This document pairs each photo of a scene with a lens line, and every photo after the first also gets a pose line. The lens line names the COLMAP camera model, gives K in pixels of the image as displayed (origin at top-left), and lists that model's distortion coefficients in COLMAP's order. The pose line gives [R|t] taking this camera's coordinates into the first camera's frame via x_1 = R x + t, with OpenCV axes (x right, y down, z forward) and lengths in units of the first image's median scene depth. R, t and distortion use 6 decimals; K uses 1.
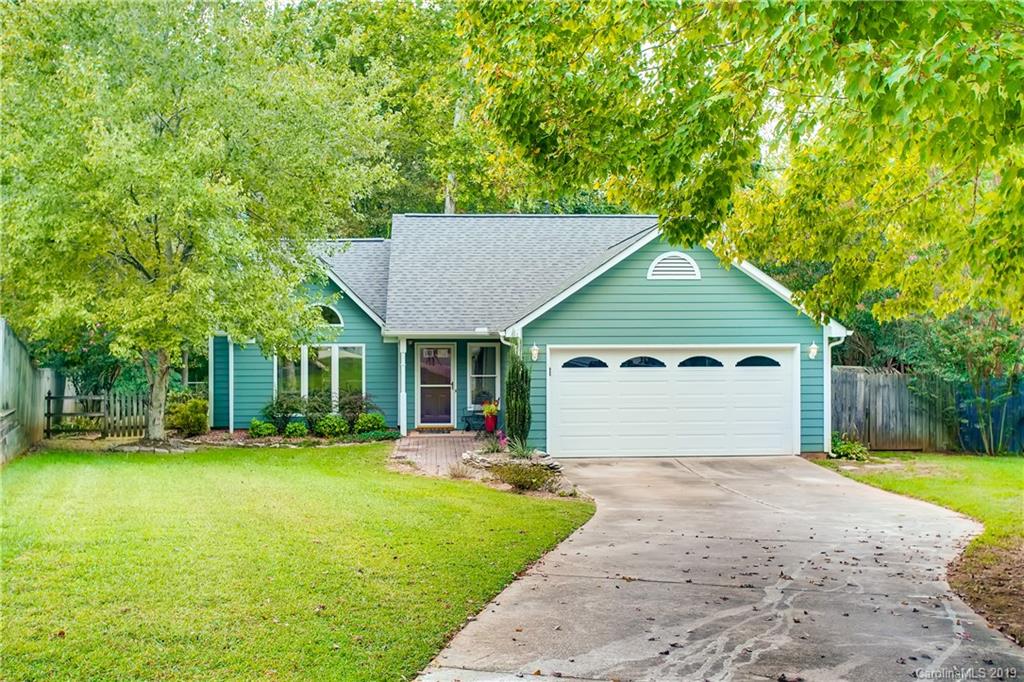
lens RADIAL K [[1155.7, 0, 511.7], [0, 1155.7, 340.5], [0, 0, 1]] dist [0.001828, 0.000000]
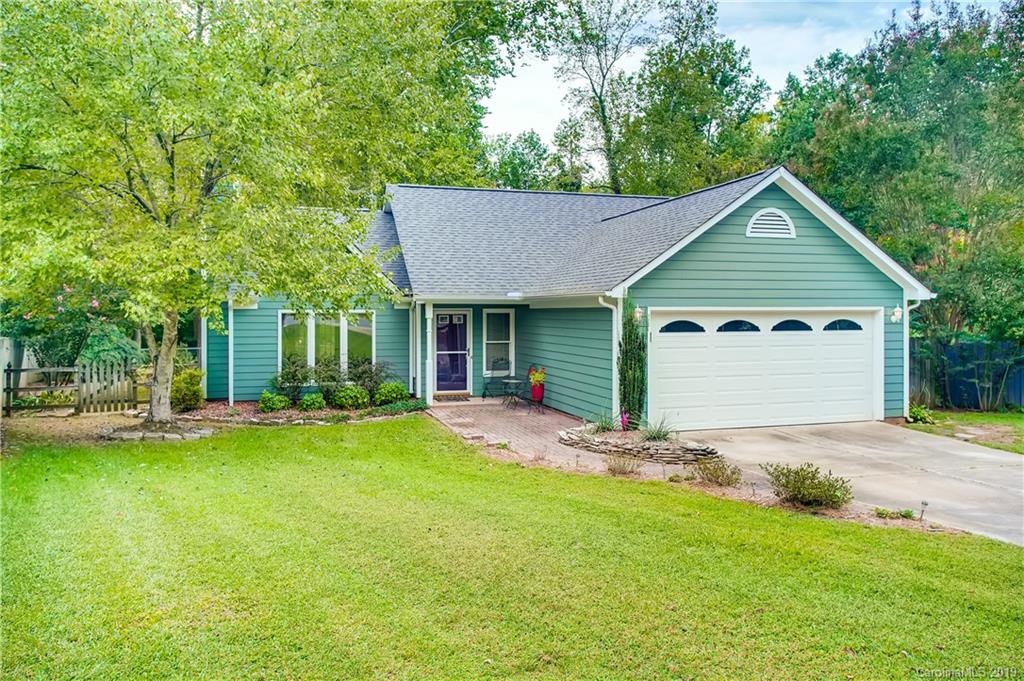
lens RADIAL K [[777.9, 0, 524.5], [0, 777.9, 316.6], [0, 0, 1]] dist [-0.009529, 0.022787]
pose [[0.974179, -0.000402, 0.225776, -0.163032], [0.000346, 1.000000, 0.000287, 0.009045], [-0.225776, -0.000202, 0.974179, 0.359220]]
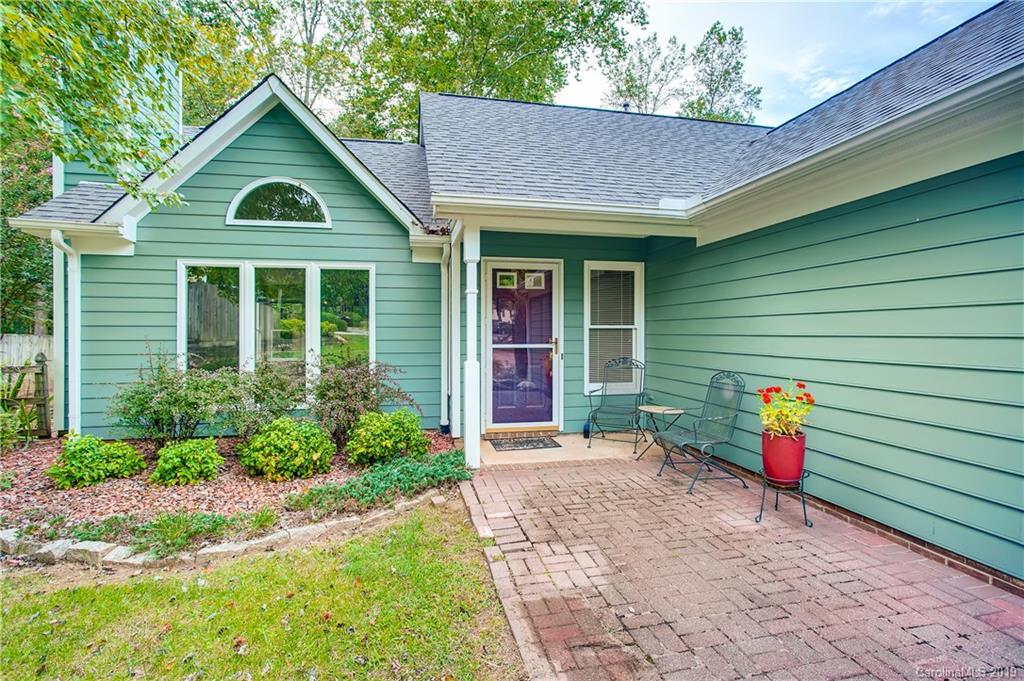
lens RADIAL K [[517.3, 0, 507.5], [0, 517.3, 335.4], [0, 0, 1]] dist [-0.024061, 0.014081]
pose [[0.992891, 0.000349, 0.119027, -0.103519], [-0.000200, 0.999999, -0.001258, 0.036802], [-0.119027, 0.001225, 0.992890, 0.823904]]
